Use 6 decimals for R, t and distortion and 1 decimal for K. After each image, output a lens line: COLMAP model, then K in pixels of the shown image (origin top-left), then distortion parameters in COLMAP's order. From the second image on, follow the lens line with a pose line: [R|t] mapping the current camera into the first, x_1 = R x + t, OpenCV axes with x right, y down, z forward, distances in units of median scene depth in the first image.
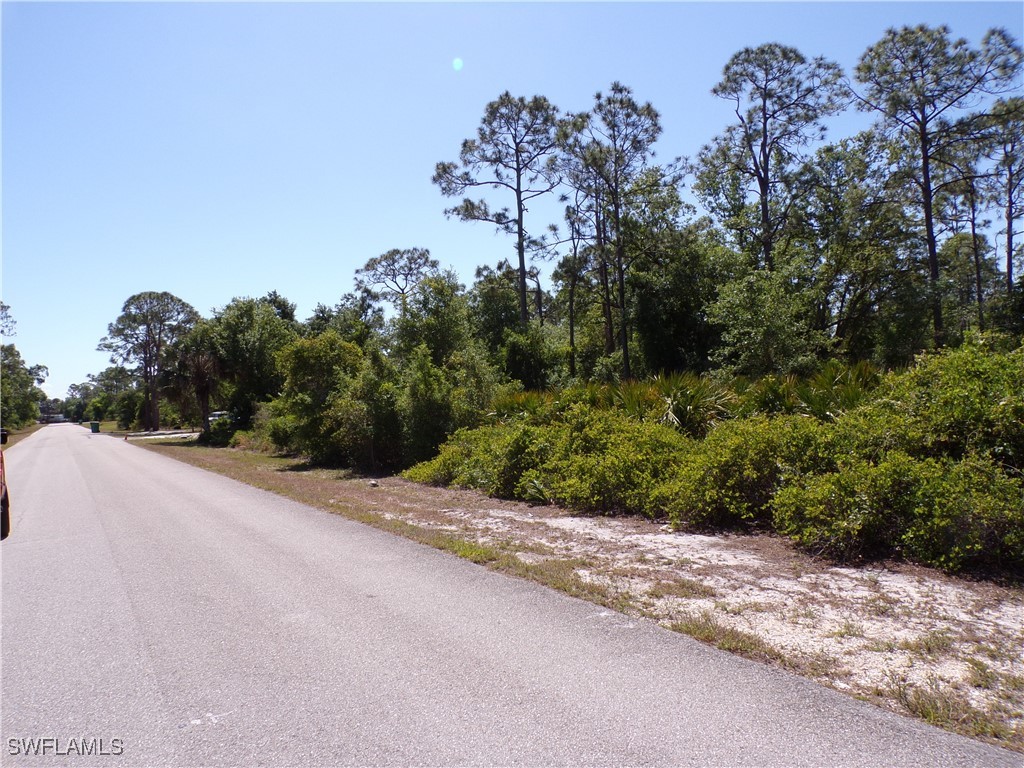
lens RADIAL K [[692.5, 0, 510.5], [0, 692.5, 383.8], [0, 0, 1]] dist [-0.017942, 0.020026]
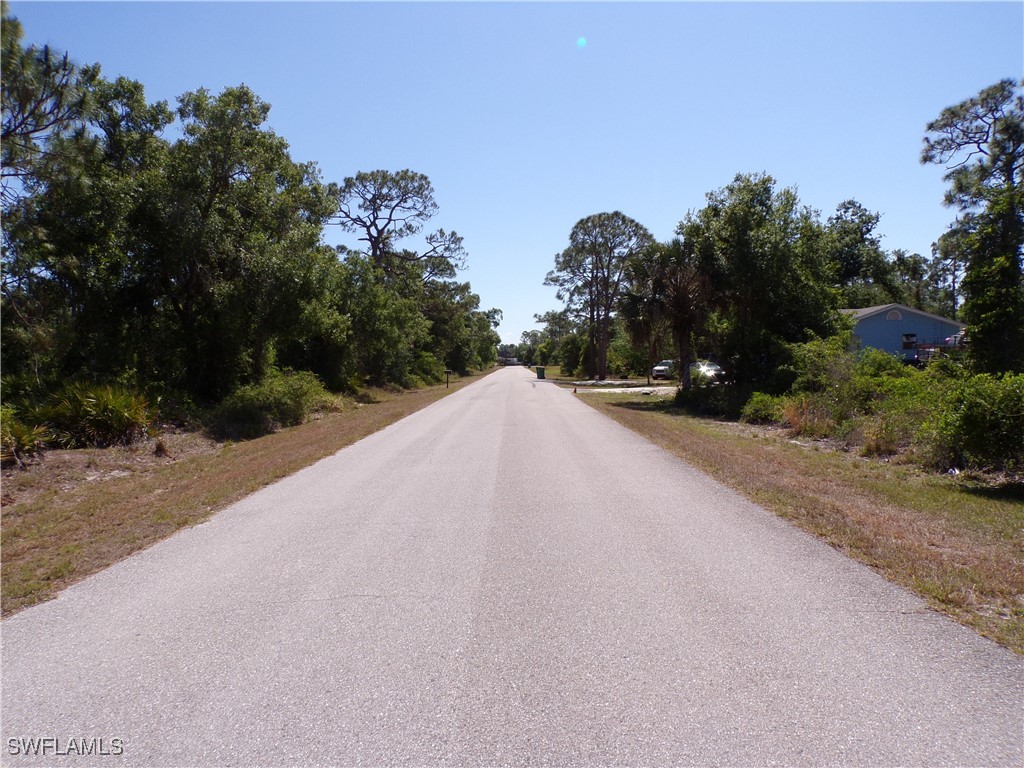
lens RADIAL K [[692.5, 0, 511.6], [0, 692.5, 382.8], [0, 0, 1]] dist [-0.017942, 0.020026]
pose [[0.833311, 0.050894, -0.550457, -0.135326], [-0.012965, 0.997278, 0.072578, 0.011333], [0.552653, -0.053343, 0.831703, 0.226331]]
